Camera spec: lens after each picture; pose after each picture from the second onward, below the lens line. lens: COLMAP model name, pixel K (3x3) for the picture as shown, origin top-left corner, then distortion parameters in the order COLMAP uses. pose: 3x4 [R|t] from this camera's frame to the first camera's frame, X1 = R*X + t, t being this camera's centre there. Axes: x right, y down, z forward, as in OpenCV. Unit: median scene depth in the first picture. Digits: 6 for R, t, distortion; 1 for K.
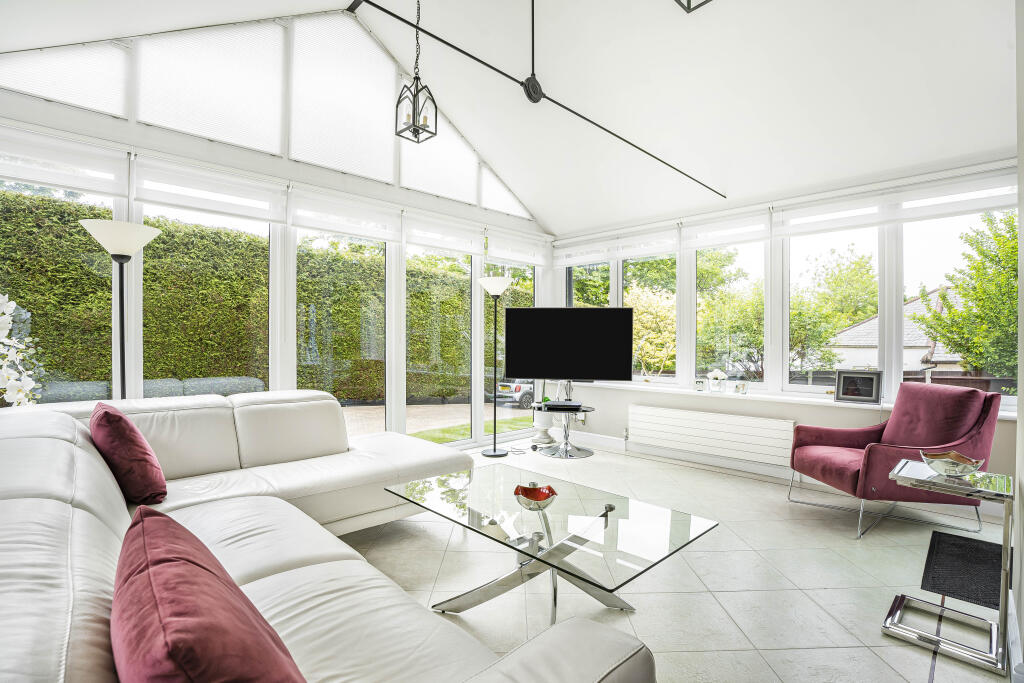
lens RADIAL K [[470.7, 0, 507.9], [0, 470.7, 337.6], [0, 0, 1]] dist [-0.026093, 0.001216]
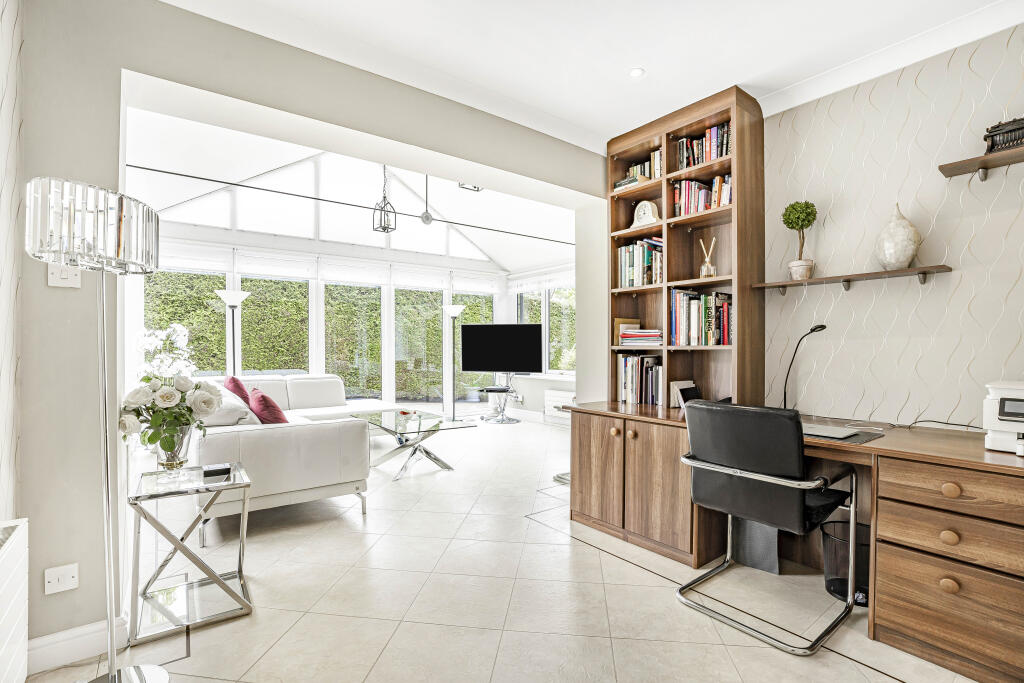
lens RADIAL K [[470.7, 0, 515.6], [0, 470.7, 347.4], [0, 0, 1]] dist [-0.026093, 0.001216]
pose [[0.994125, -0.004932, -0.108126, 0.321098], [0.005780, 0.999955, 0.007531, -0.000971], [0.108084, -0.008112, 0.994109, -0.468219]]
